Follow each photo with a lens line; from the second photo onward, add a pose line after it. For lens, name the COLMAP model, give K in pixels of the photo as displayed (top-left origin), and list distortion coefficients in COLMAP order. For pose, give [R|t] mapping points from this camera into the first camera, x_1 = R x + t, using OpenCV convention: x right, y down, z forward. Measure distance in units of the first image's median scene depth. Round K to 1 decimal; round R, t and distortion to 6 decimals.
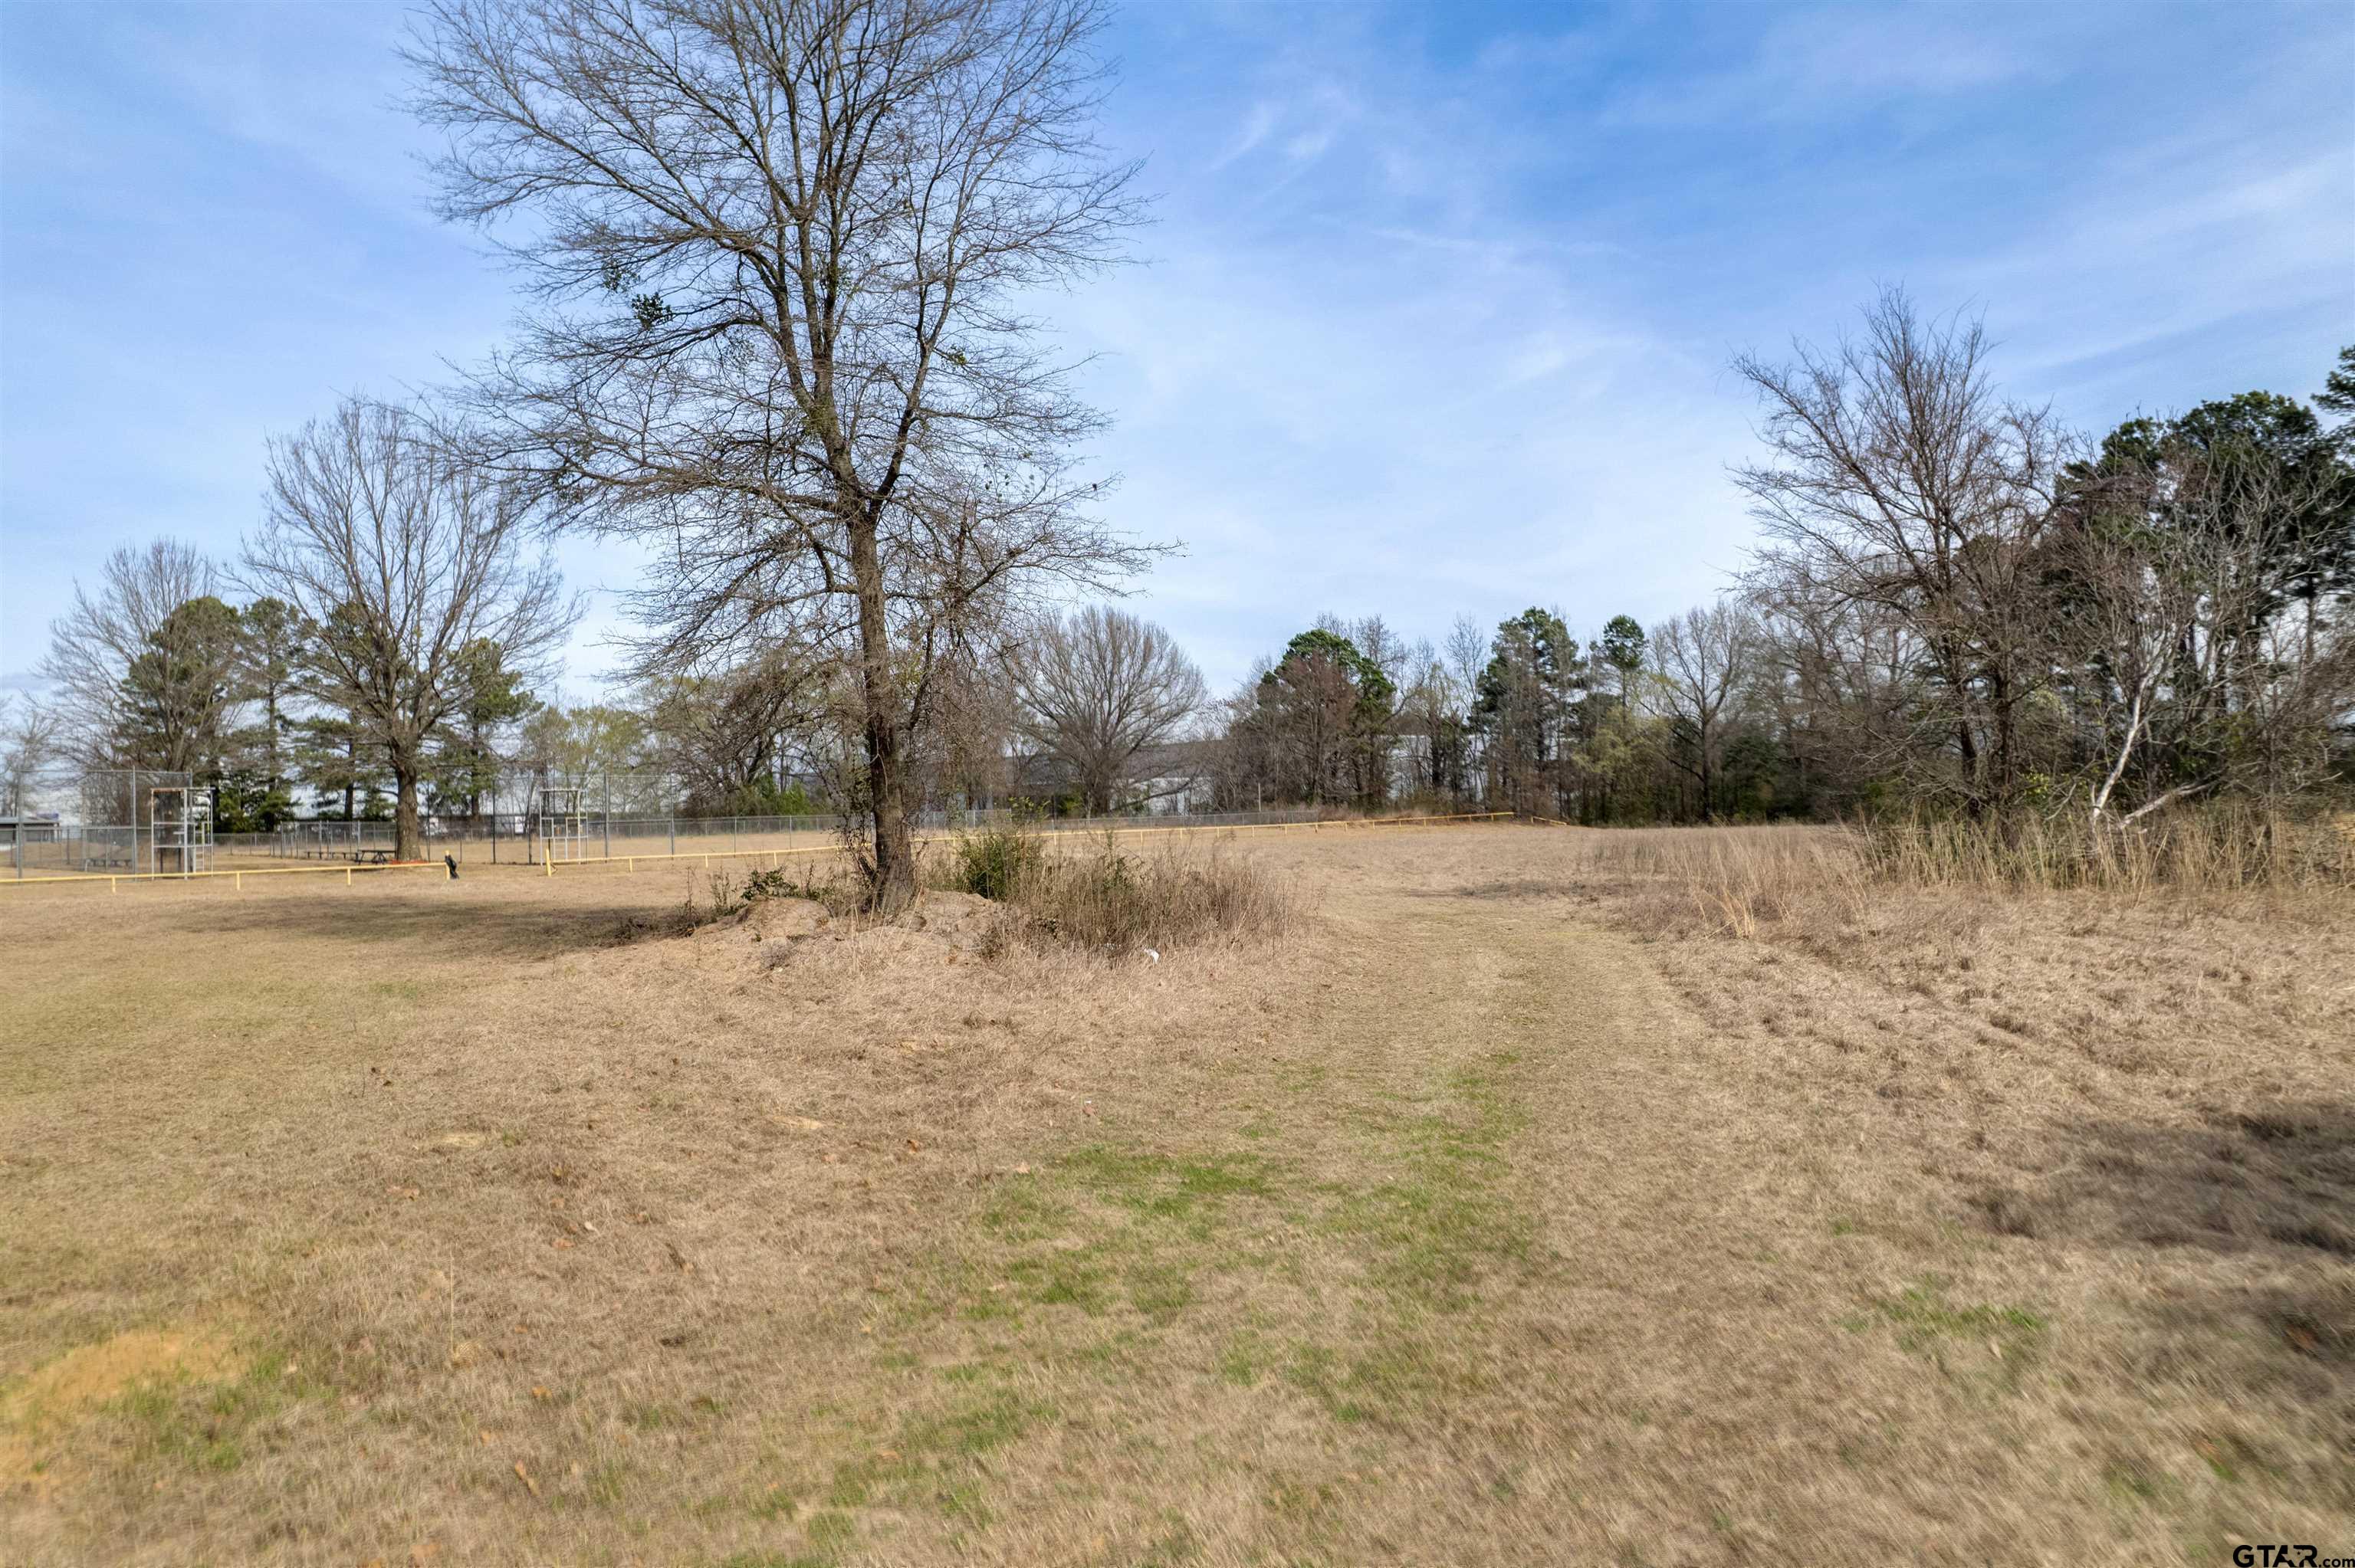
lens RADIAL K [[1492.7, 0, 1170.2], [0, 1492.7, 803.1], [0, 0, 1]] dist [-0.094575, 0.084803]
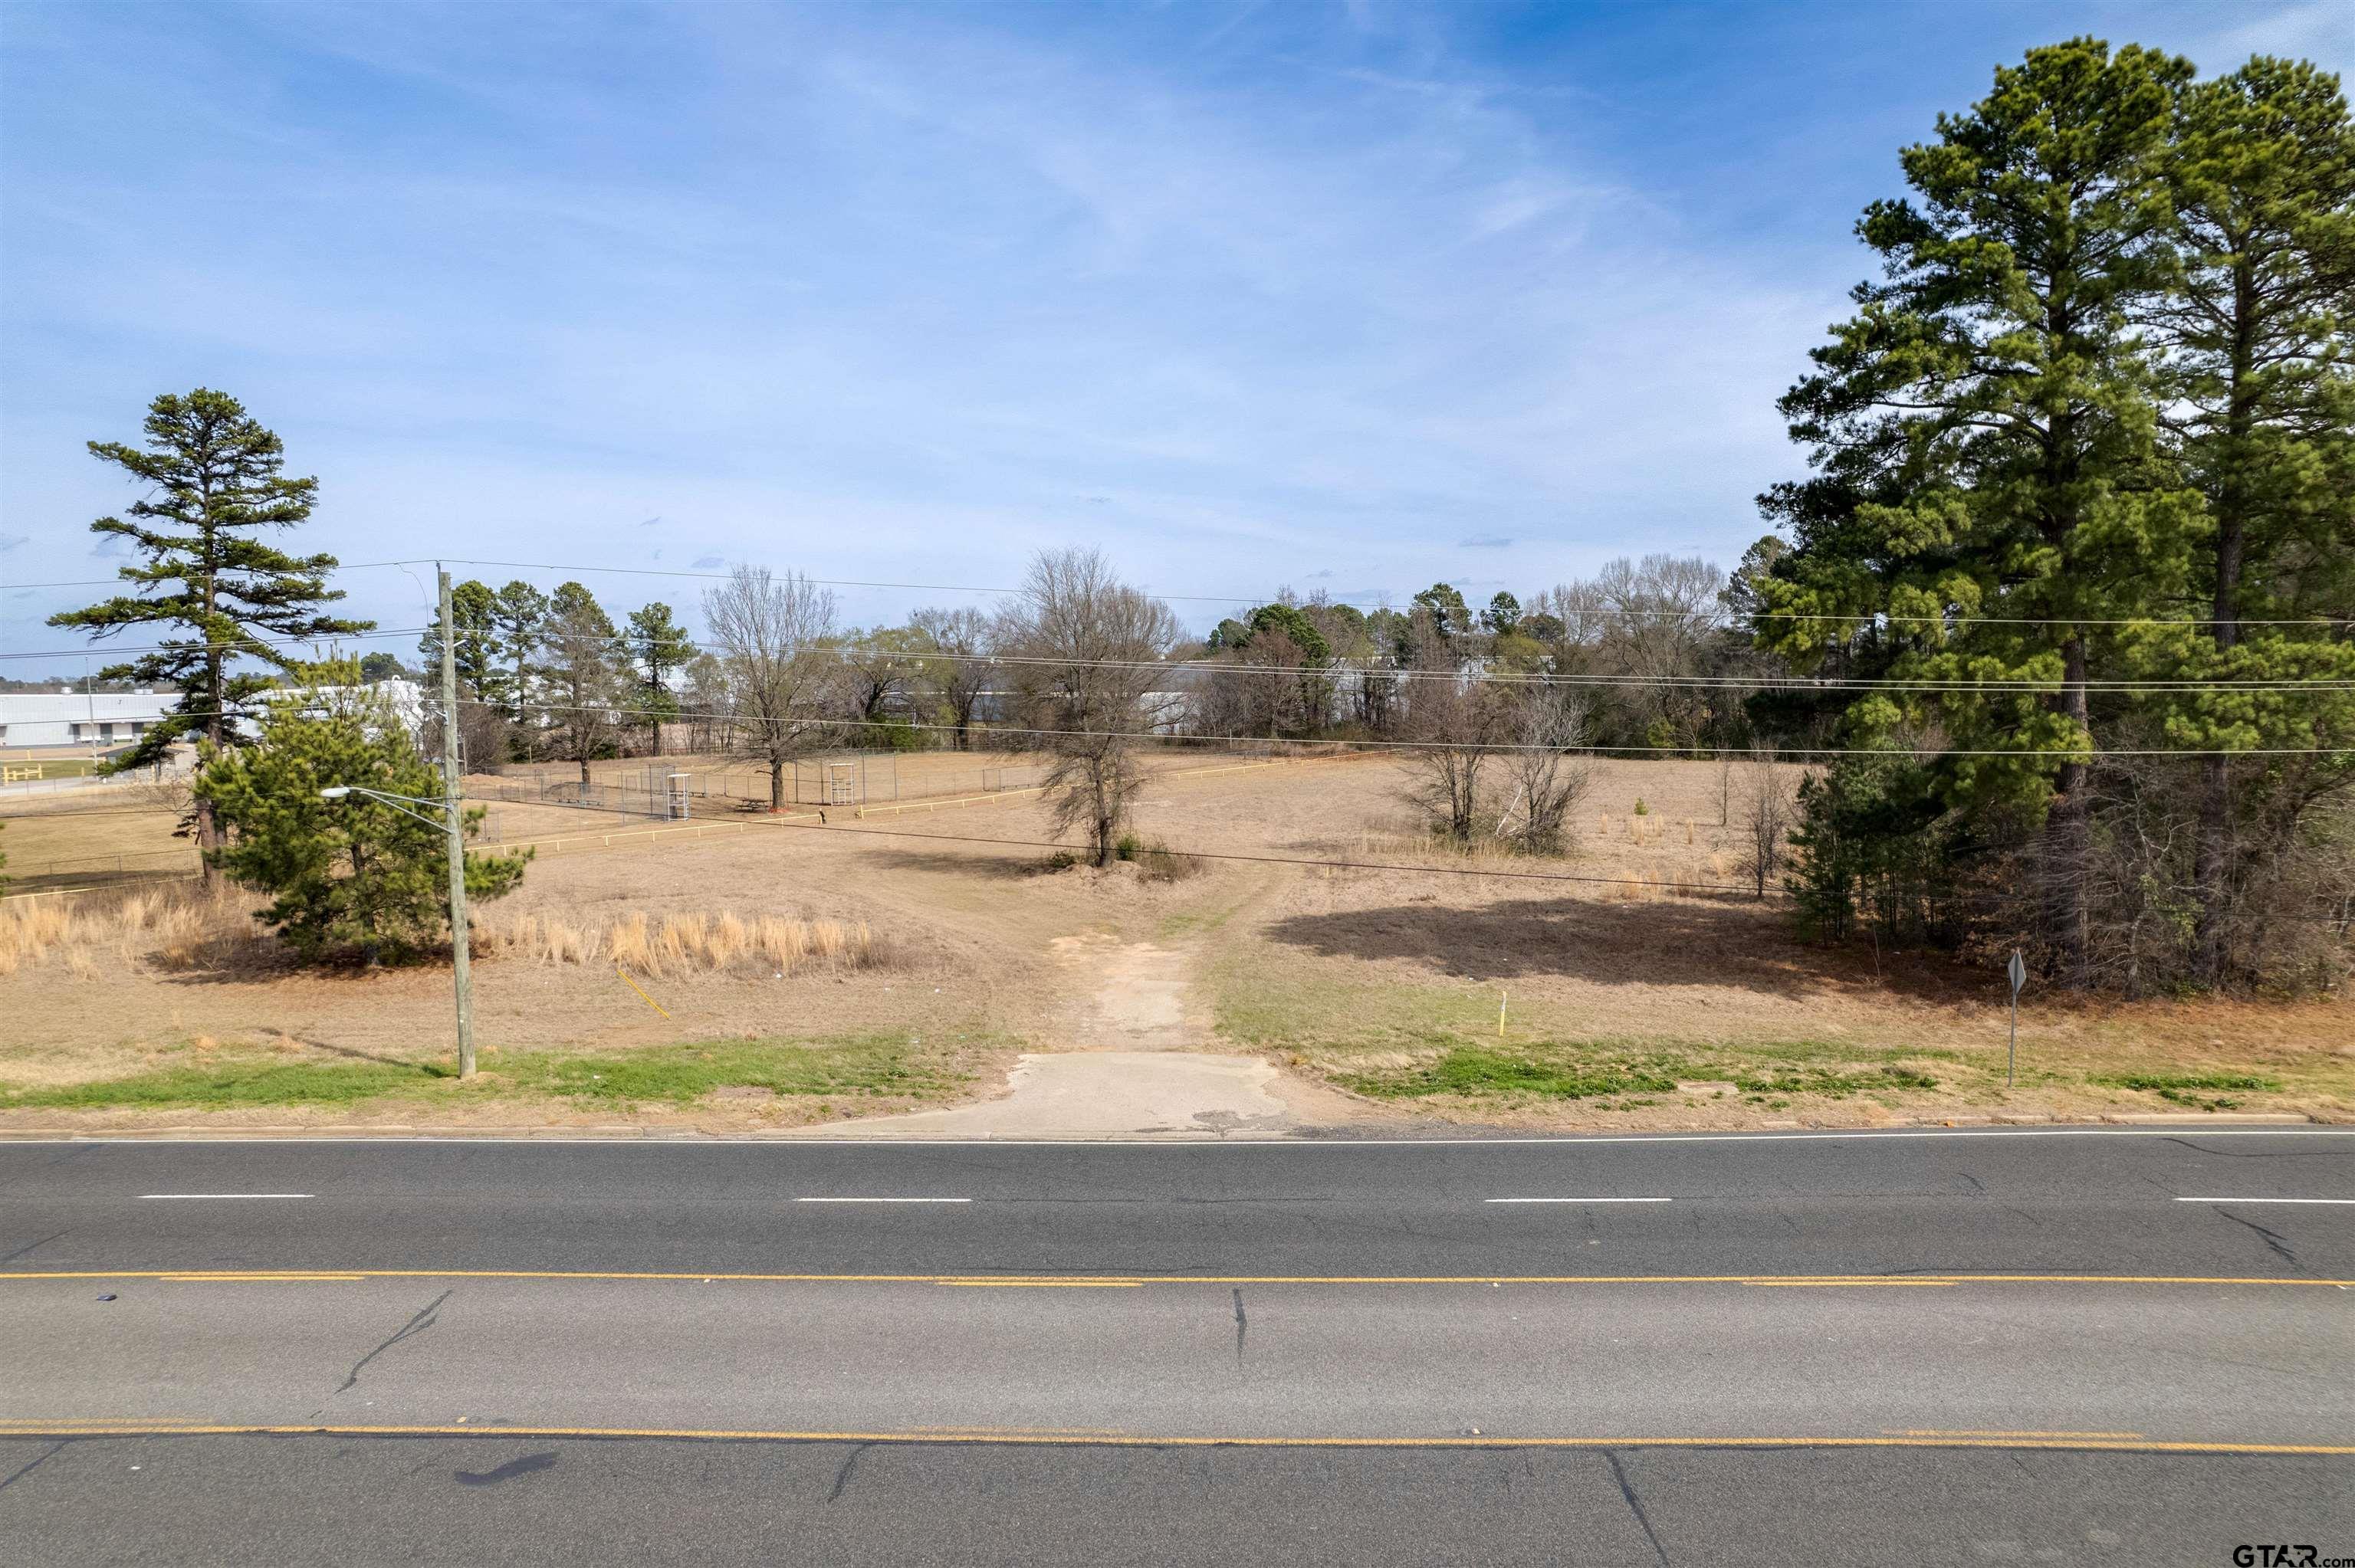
lens RADIAL K [[1490.6, 0, 1175.7], [0, 1490.6, 791.6], [0, 0, 1]] dist [-0.088498, 0.076142]
pose [[0.999932, 0.005714, 0.010135, -0.034585], [-0.006562, 0.996293, 0.085776, -0.295282], [-0.009607, -0.085836, 0.996263, -1.823757]]
